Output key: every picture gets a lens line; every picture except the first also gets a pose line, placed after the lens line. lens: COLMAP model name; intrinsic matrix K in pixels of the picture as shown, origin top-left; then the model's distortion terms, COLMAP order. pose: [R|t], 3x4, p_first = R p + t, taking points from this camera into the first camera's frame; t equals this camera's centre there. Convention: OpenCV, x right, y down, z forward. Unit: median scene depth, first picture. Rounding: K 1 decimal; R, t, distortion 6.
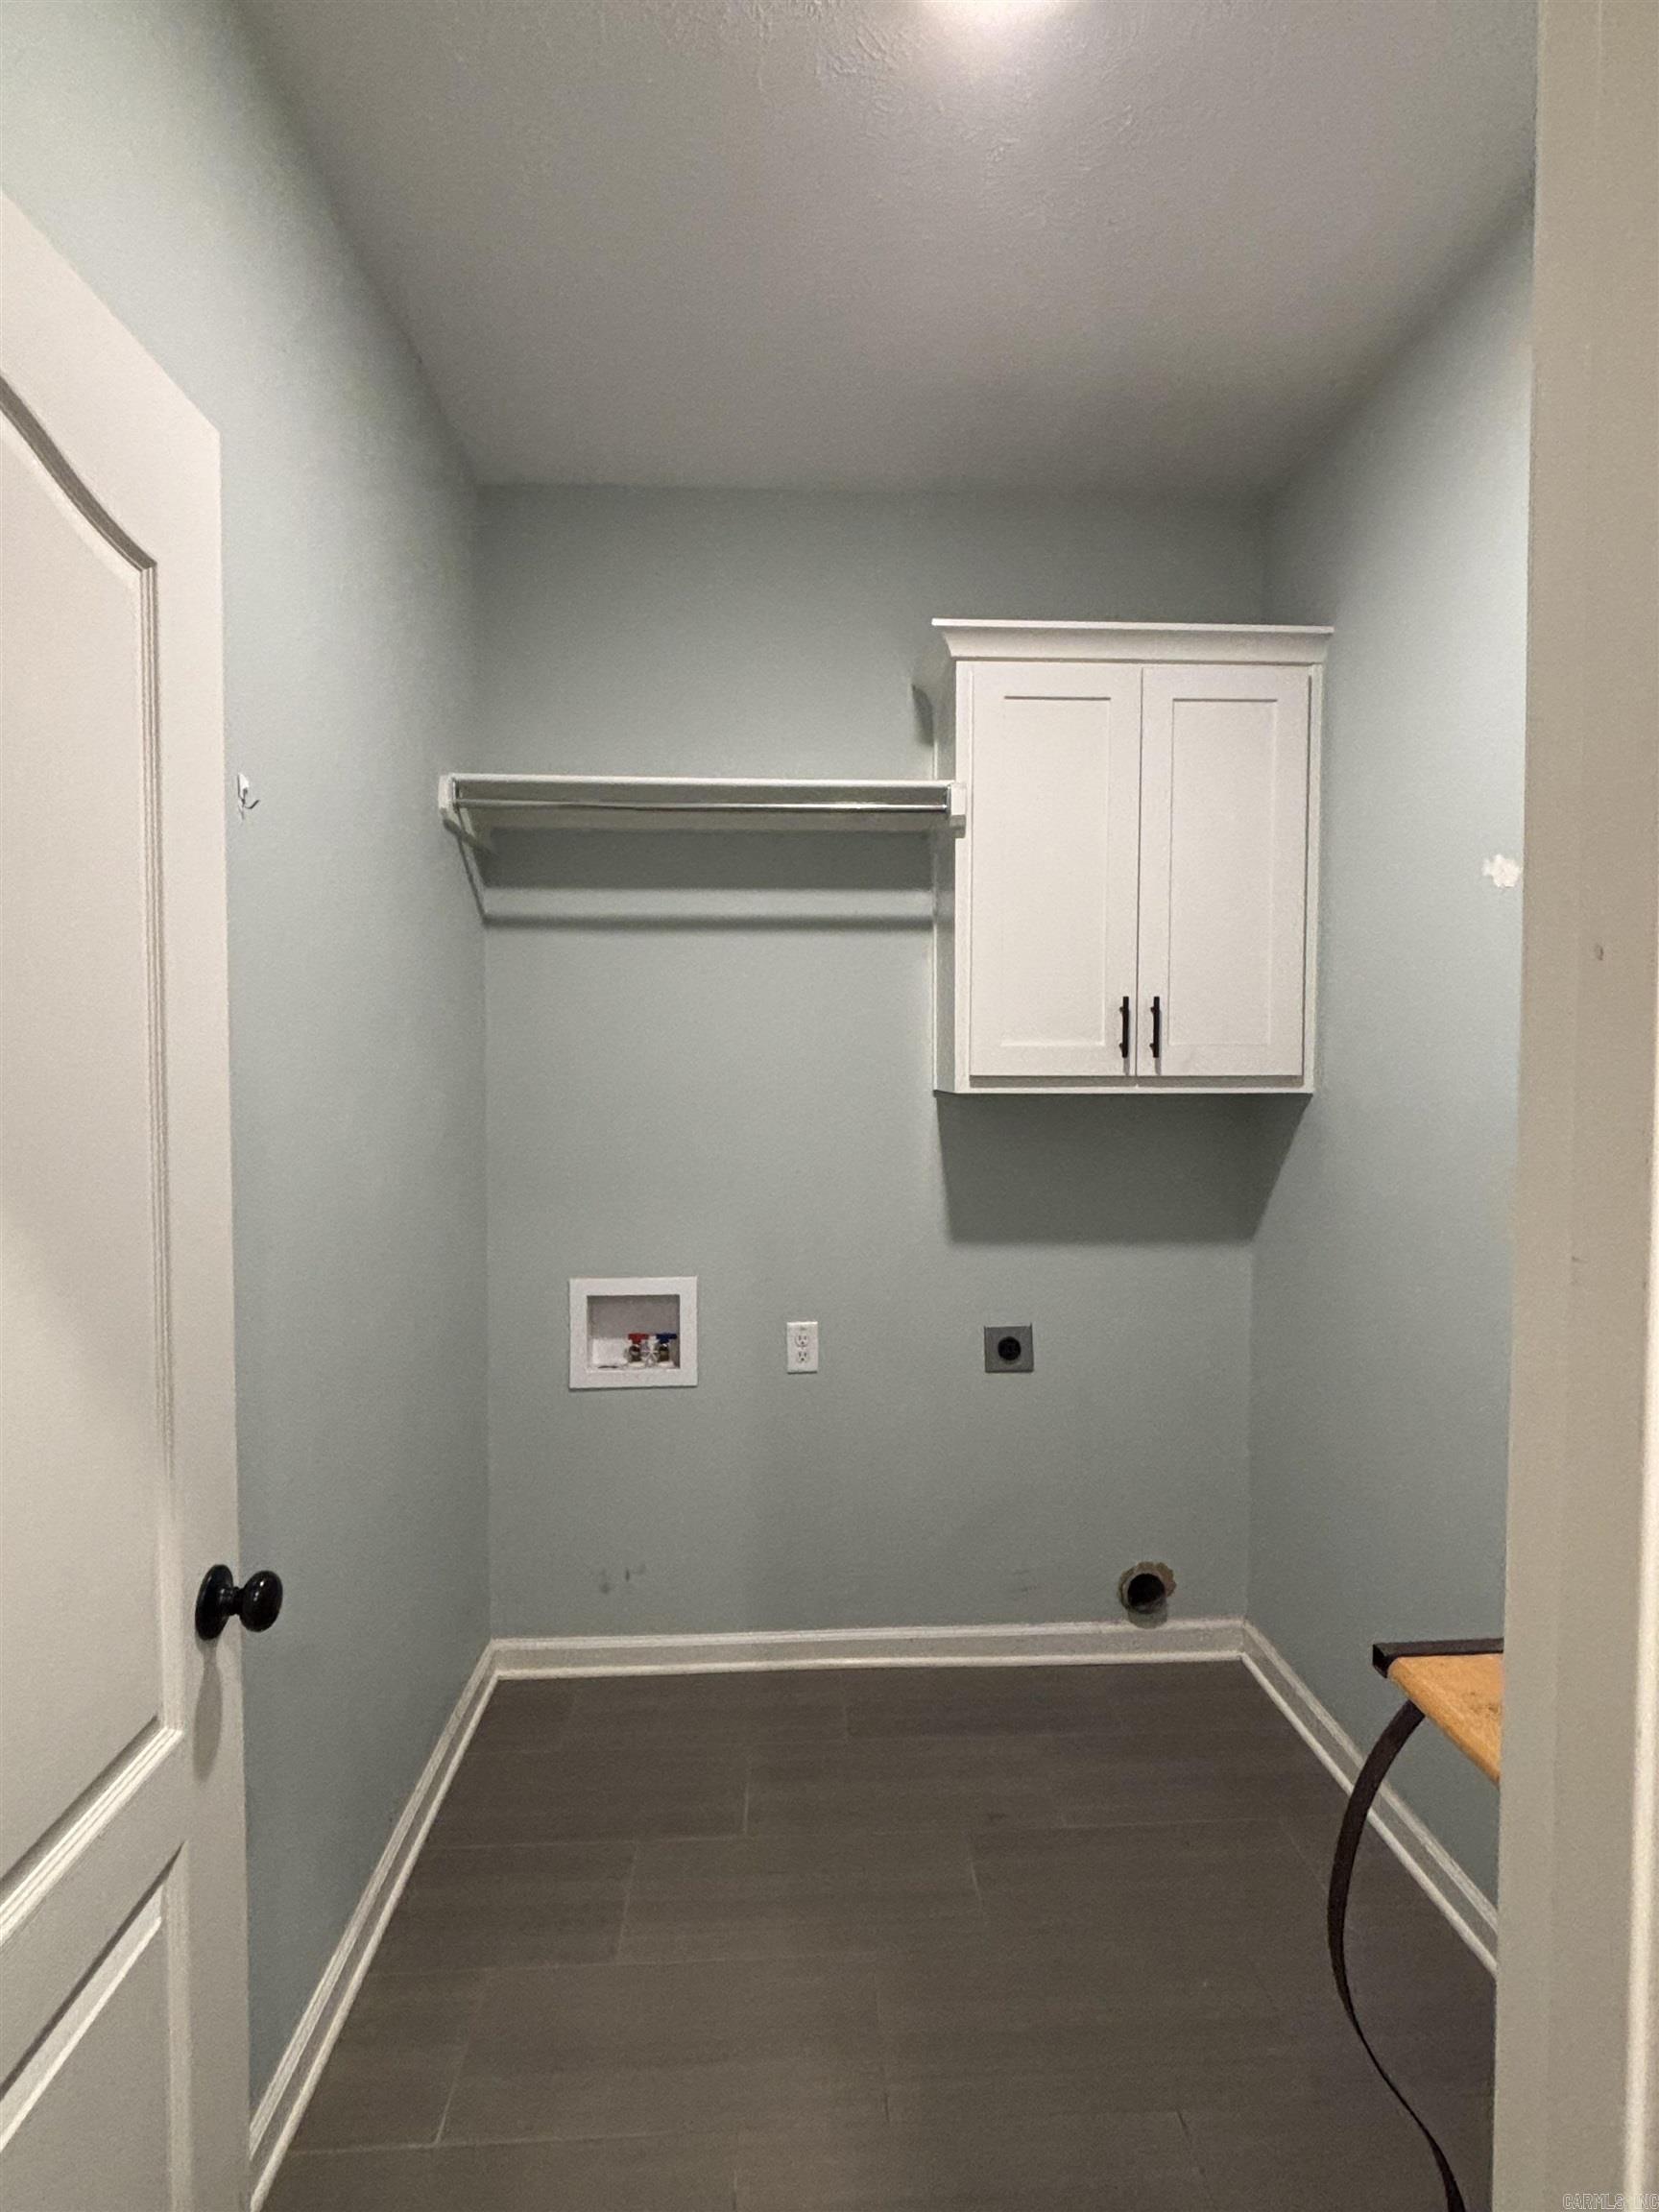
lens RADIAL K [[1162.2, 0, 845.7], [0, 1162.2, 1106.4], [0, 0, 1]] dist [0.022679, -0.009390]
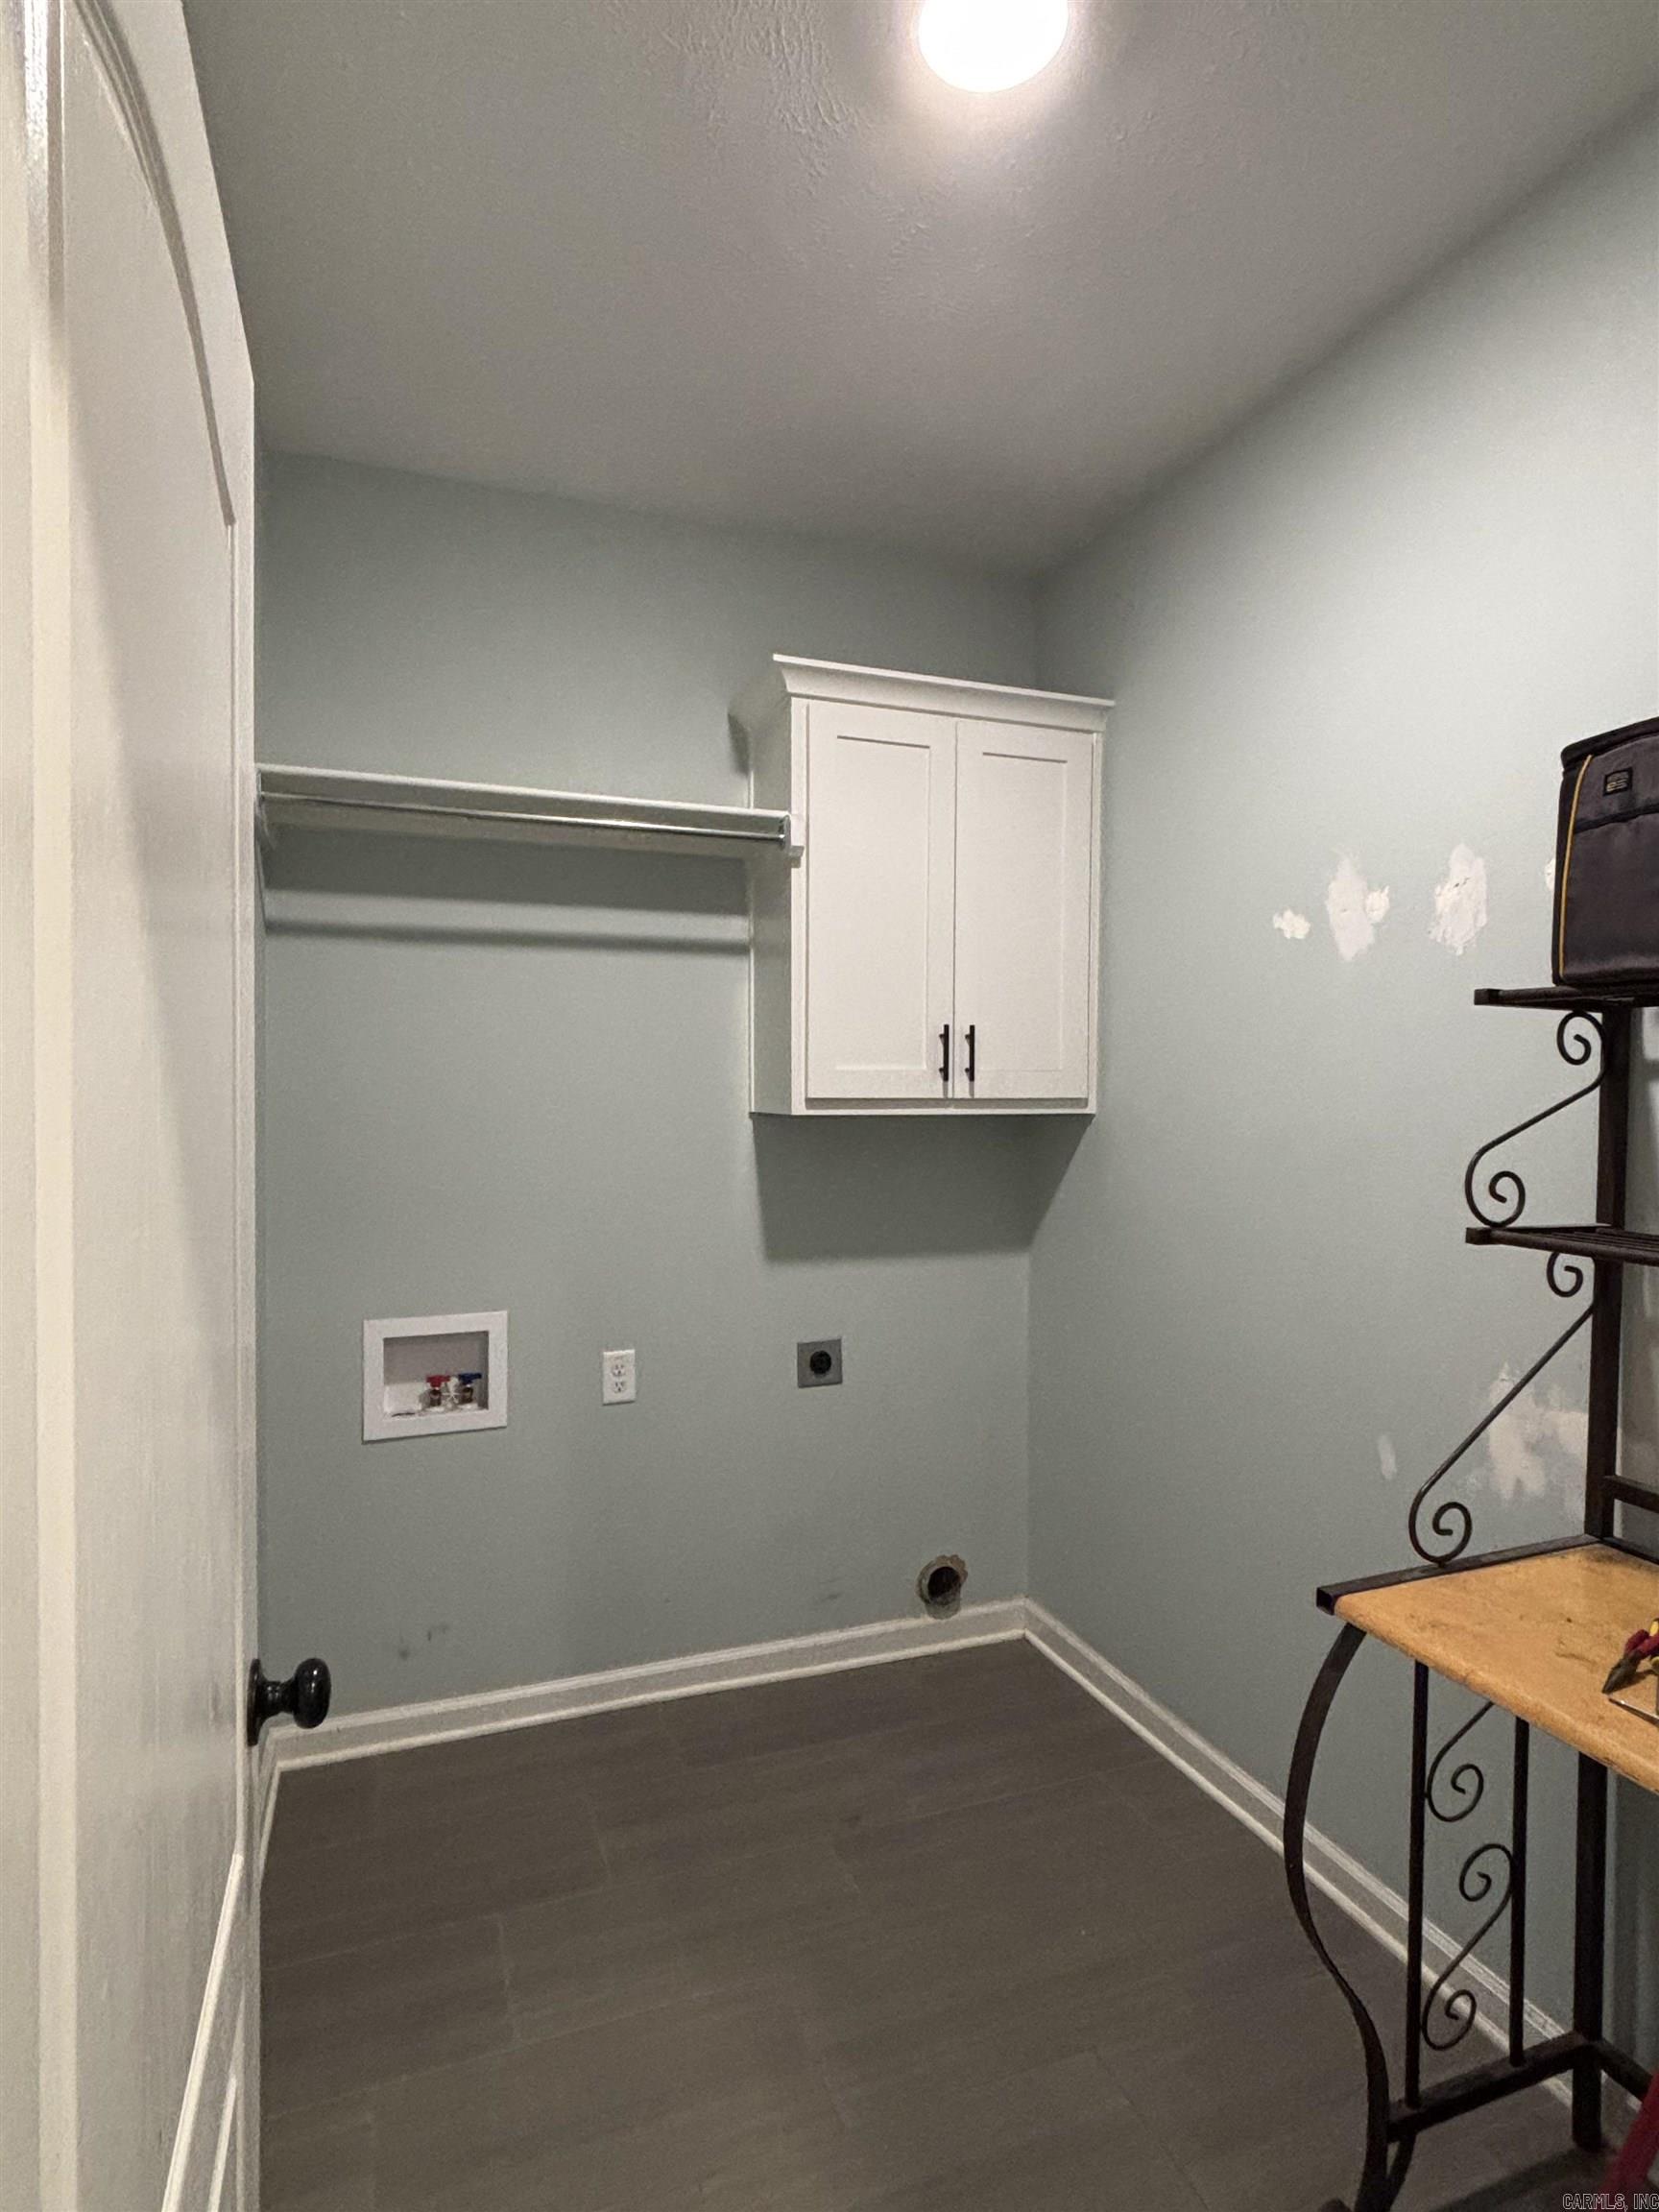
lens RADIAL K [[1162.2, 0, 833.0], [0, 1162.2, 1106.2], [0, 0, 1]] dist [0.022679, -0.009390]
pose [[0.954992, -0.003999, 0.296604, -0.157675], [0.009275, 0.999823, -0.016383, -0.002214], [-0.296486, 0.018397, 0.954860, 0.009983]]
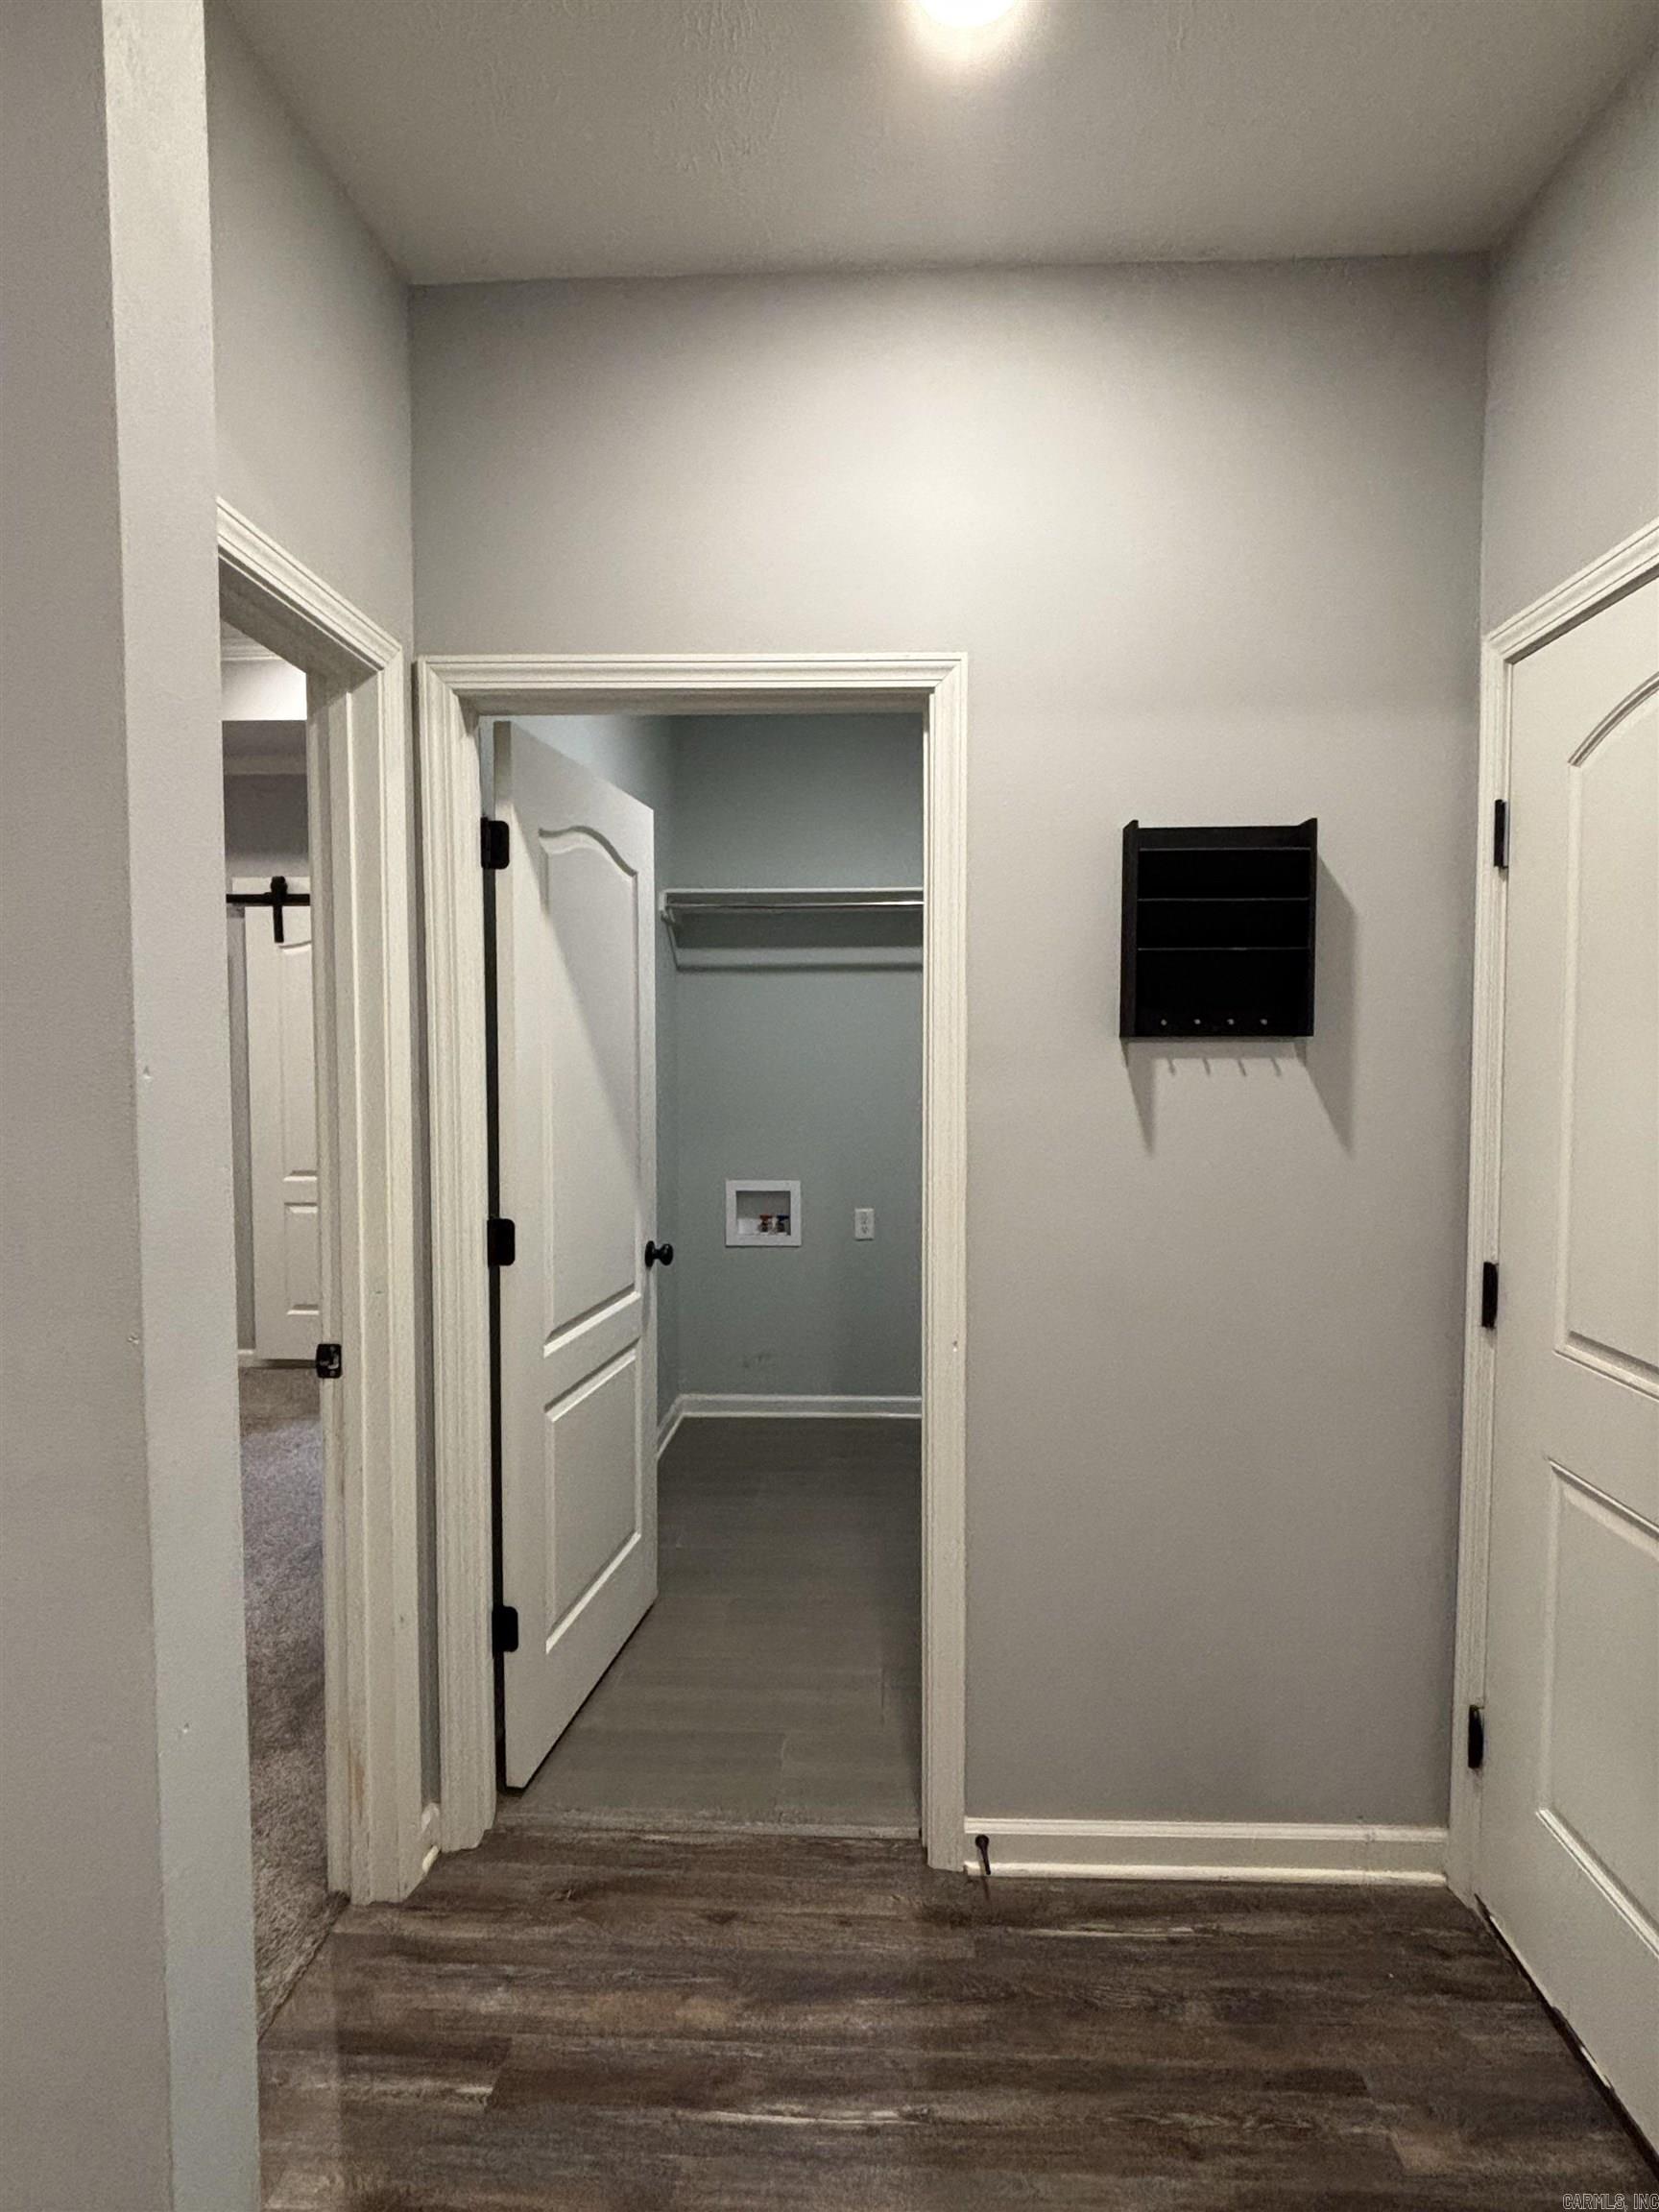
lens RADIAL K [[1162.2, 0, 823.9], [0, 1162.2, 1101.5], [0, 0, 1]] dist [0.022679, -0.009390]
pose [[0.997716, 0.006227, -0.067268, 0.016027], [-0.005723, 0.999954, 0.007690, 0.020145], [0.067312, -0.007288, 0.997705, -0.671893]]
